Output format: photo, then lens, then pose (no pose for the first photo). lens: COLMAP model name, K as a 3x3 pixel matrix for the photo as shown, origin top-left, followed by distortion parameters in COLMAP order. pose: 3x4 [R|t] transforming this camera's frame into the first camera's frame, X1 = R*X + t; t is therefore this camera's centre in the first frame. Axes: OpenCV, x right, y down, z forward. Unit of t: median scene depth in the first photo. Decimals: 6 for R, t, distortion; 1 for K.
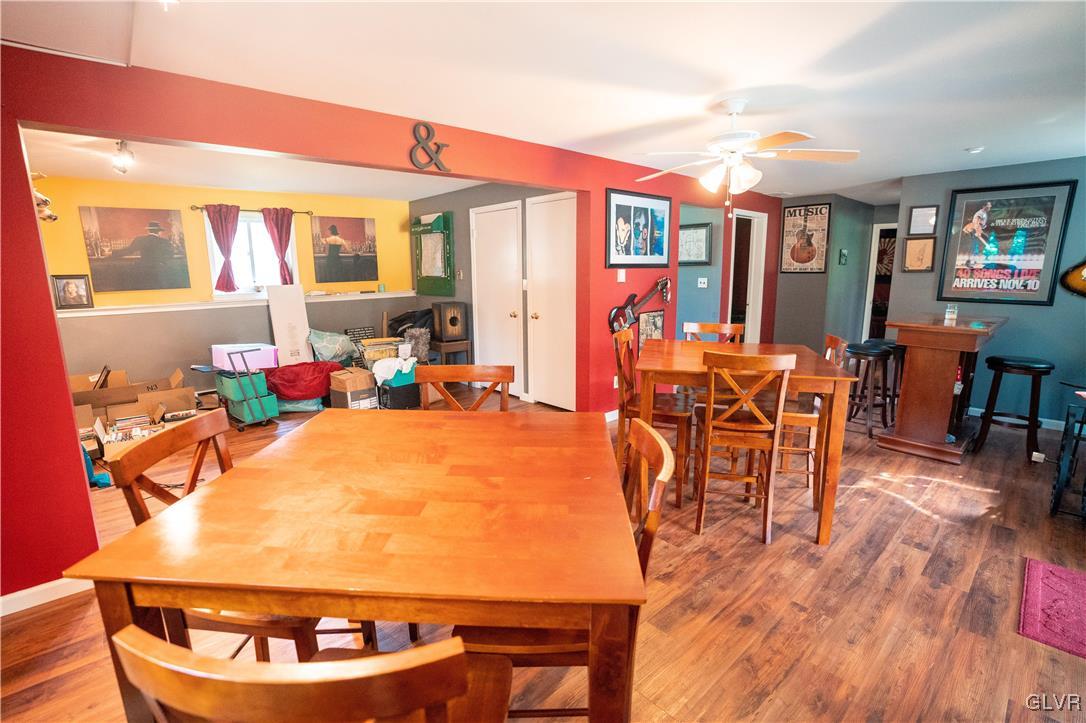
lens RADIAL K [[512.2, 0, 542.7], [0, 512.2, 361.8], [0, 0, 1]] dist [-0.000345, 0.002003]
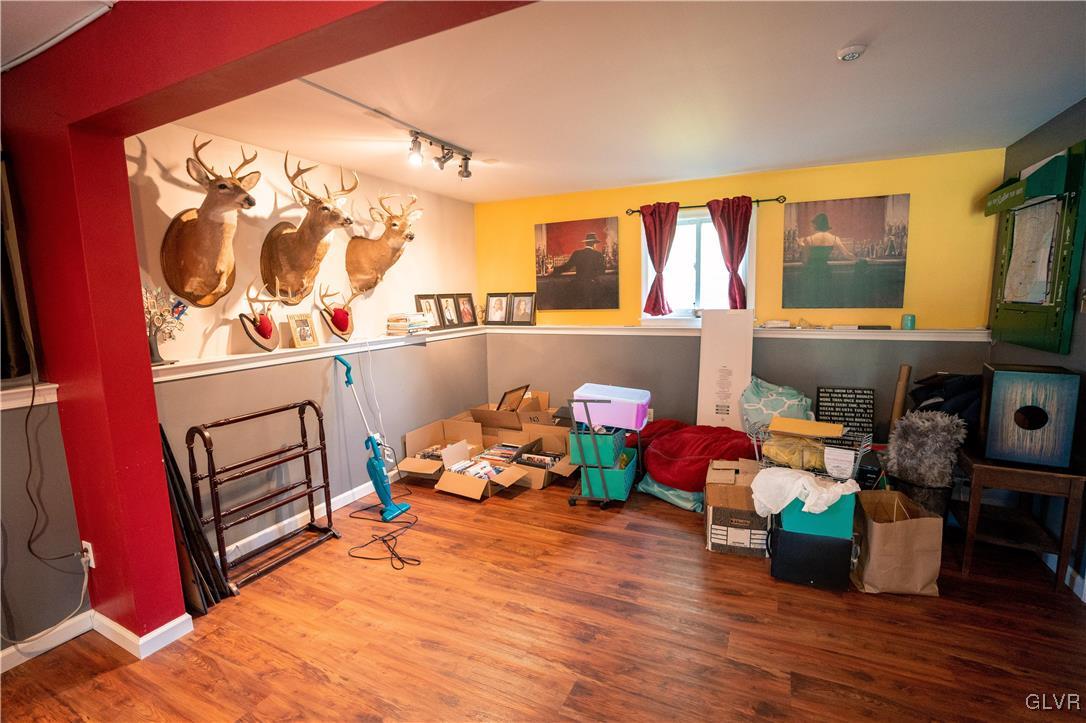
lens RADIAL K [[512.2, 0, 554.0], [0, 512.2, 357.1], [0, 0, 1]] dist [-0.000345, 0.002003]
pose [[0.398308, 0.130292, -0.907951, 0.039455], [-0.160525, 0.984485, 0.070855, -0.105493], [0.903096, 0.117526, 0.413044, 0.550499]]
